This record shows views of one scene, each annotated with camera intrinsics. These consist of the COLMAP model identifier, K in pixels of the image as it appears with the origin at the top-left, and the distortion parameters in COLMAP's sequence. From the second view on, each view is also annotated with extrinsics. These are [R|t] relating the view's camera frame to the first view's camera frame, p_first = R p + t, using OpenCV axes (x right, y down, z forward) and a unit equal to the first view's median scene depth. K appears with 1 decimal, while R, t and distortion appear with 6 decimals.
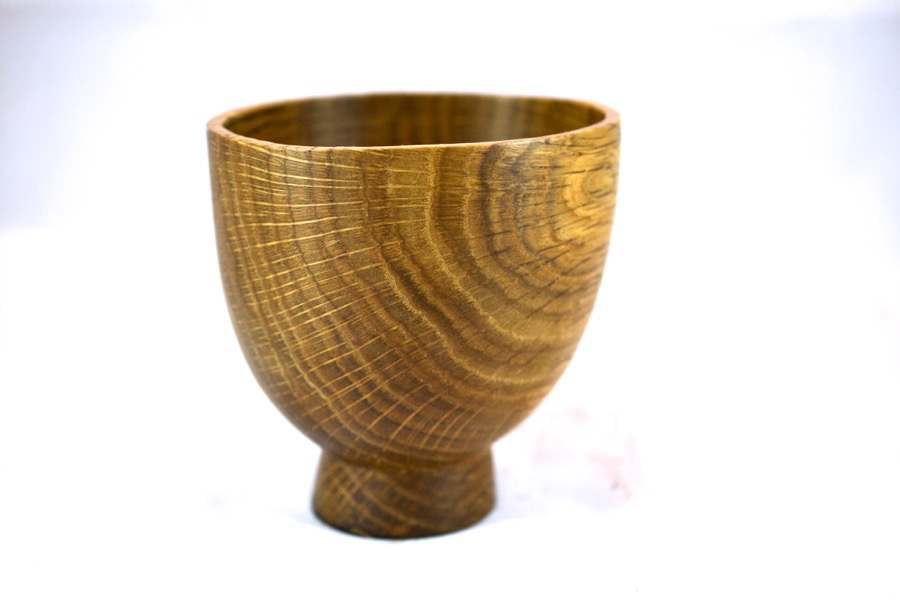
lens RADIAL K [[1538.7, 0, 450.0], [0, 1538.7, 300.0], [0, 0, 1]] dist [-0.005009, -0.003734]
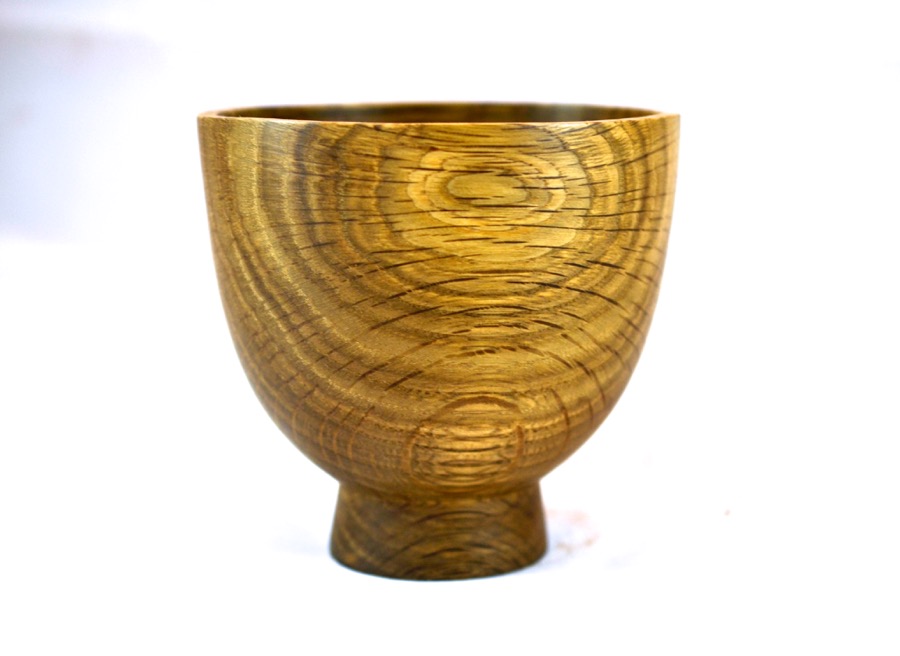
lens RADIAL K [[1760.3, 0, 450.0], [0, 1760.3, 328.0], [0, 0, 1]] dist [0.002562, -0.006707]
pose [[0.682729, 0.149251, -0.715266, 0.827937], [-0.195026, 0.980624, 0.018468, -0.016786], [0.704164, 0.126887, 0.698608, 0.336687]]
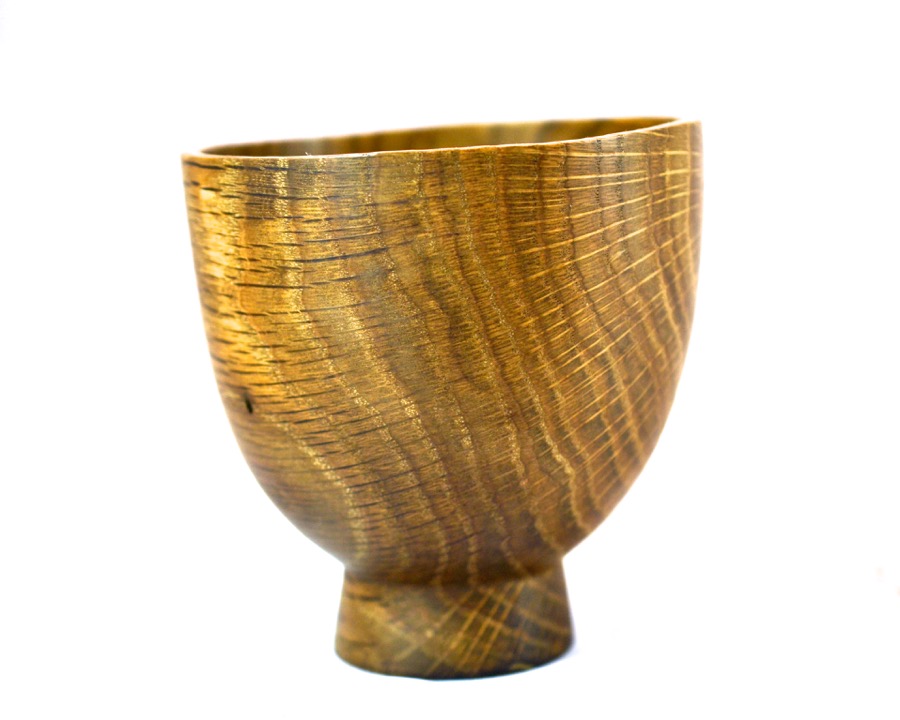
lens RADIAL K [[1918.8, 0, 450.0], [0, 1918.8, 360.0], [0, 0, 1]] dist [-0.016935, -0.026482]
pose [[0.597038, -0.167005, 0.784637, -0.910106], [0.259993, 0.965580, 0.007686, -0.014736], [-0.758913, 0.199411, 0.619908, 0.456303]]
